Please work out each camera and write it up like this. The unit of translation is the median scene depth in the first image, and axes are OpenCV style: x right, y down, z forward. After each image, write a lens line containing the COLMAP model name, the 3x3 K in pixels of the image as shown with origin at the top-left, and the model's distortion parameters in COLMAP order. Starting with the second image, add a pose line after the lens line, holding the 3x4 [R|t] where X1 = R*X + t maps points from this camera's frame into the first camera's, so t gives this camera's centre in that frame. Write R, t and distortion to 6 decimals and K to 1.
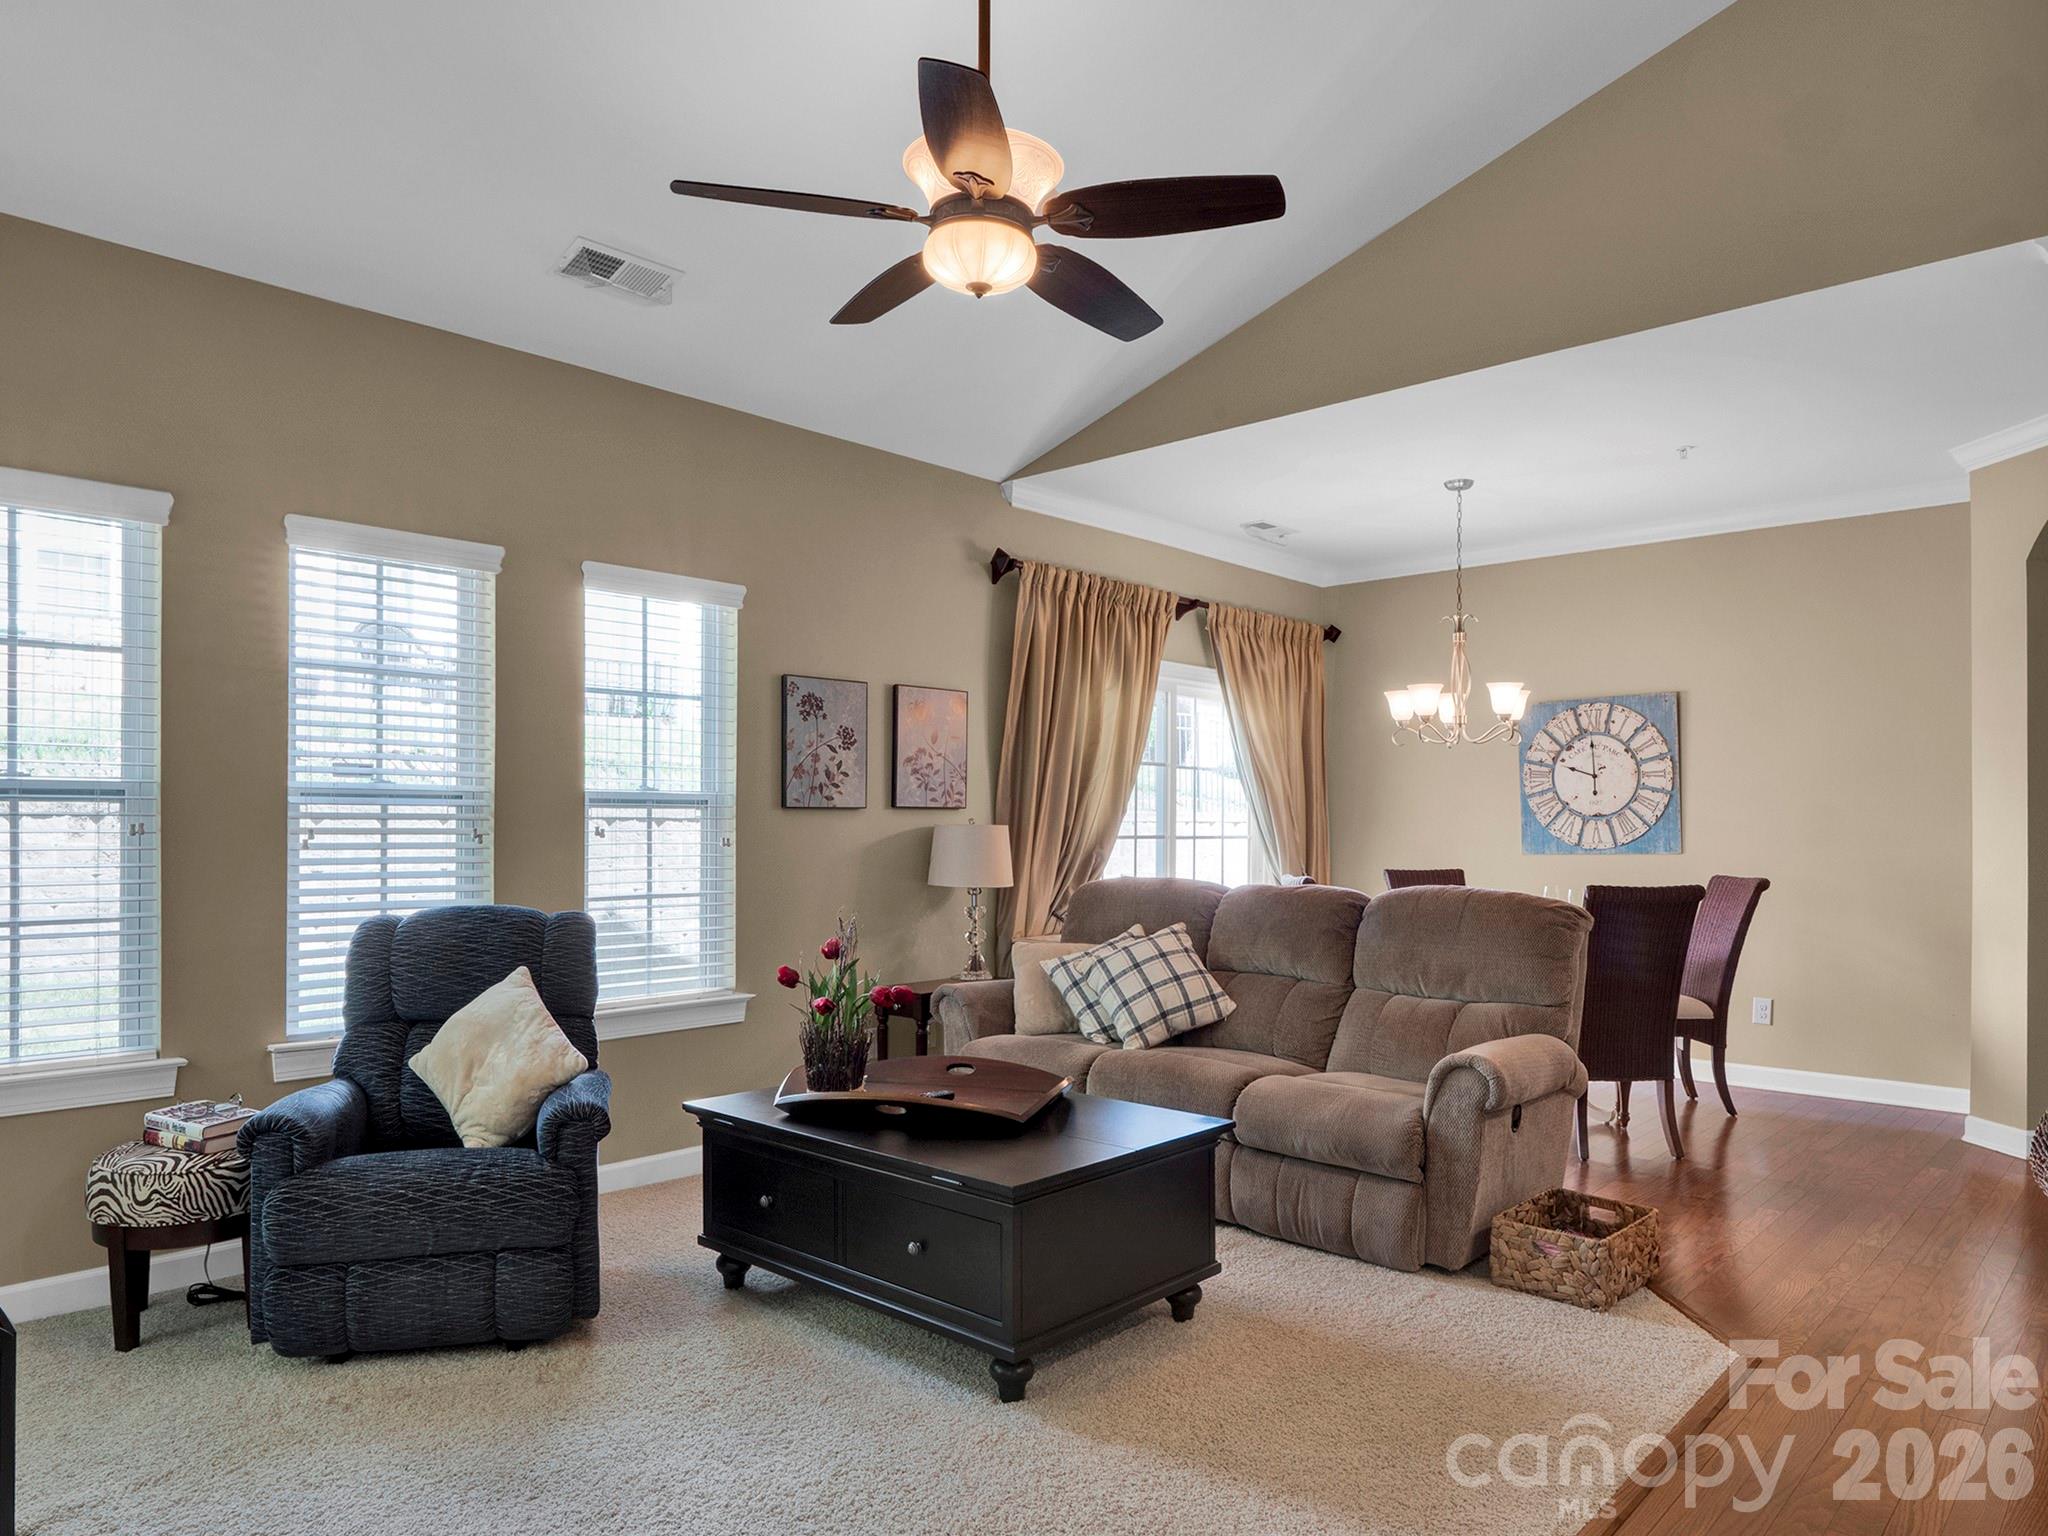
lens RADIAL K [[1332.7, 0, 1028.4], [0, 1332.7, 821.0], [0, 0, 1]] dist [-0.027332, 0.006298]
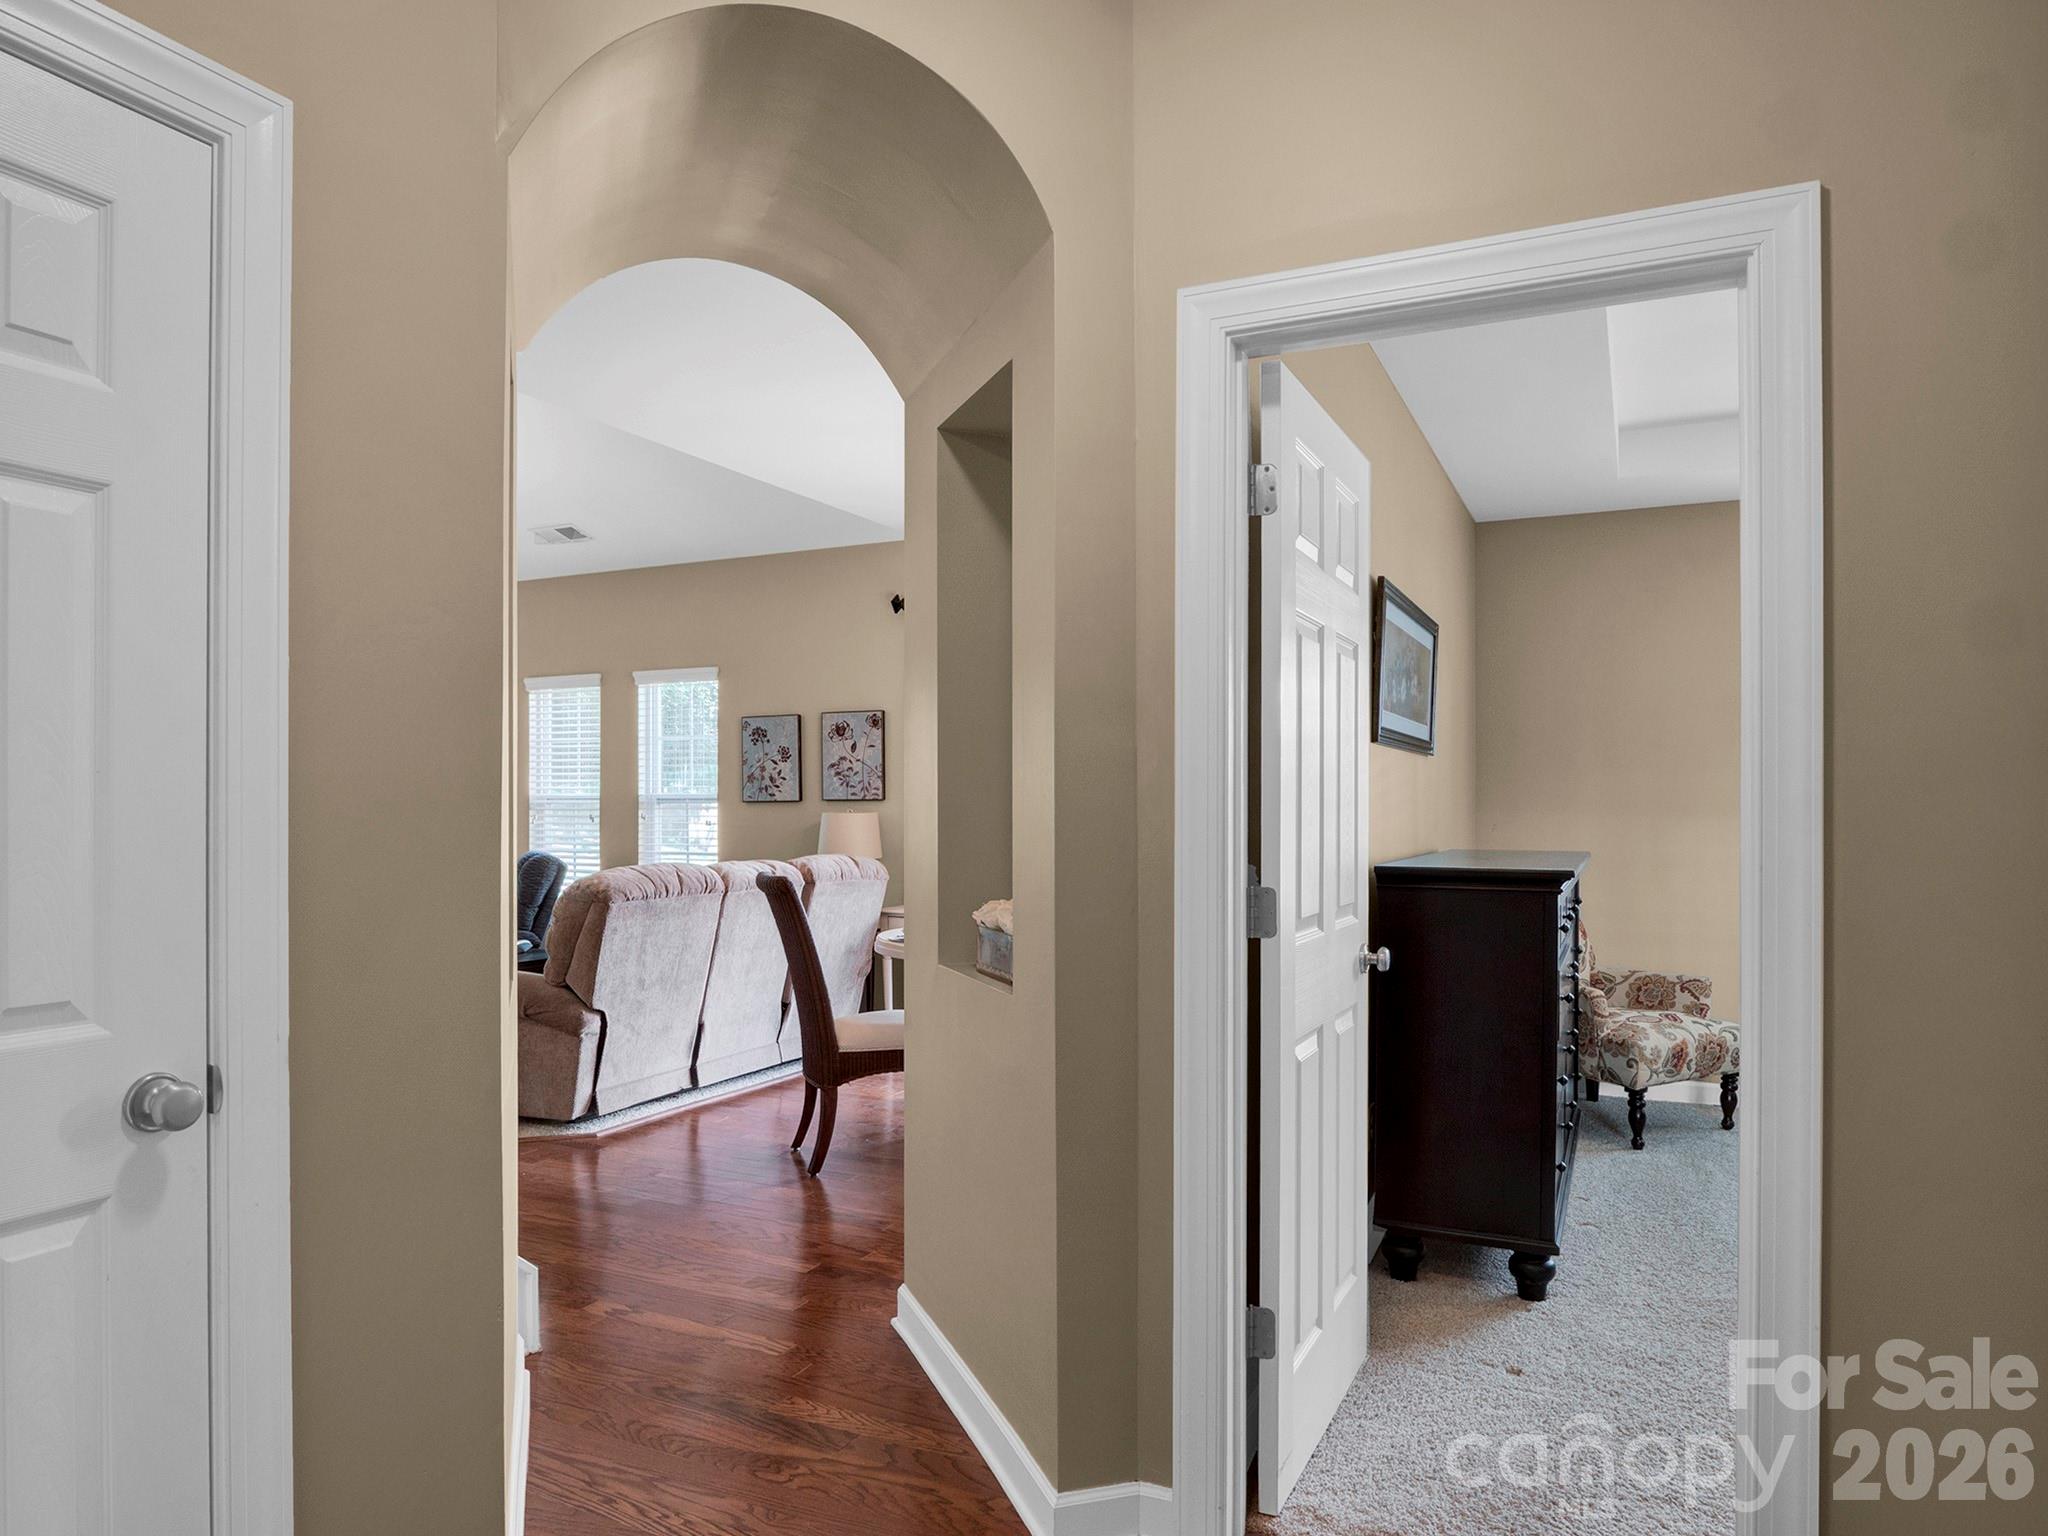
lens RADIAL K [[1332.8, 0, 1058.4], [0, 1332.8, 805.9], [0, 0, 1]] dist [0.000189, 0.000447]
pose [[0.326296, -0.014012, -0.945164, 1.416177], [0.001244, 0.999896, -0.014394, 0.017643], [0.945267, 0.003521, 0.326280, 0.838211]]
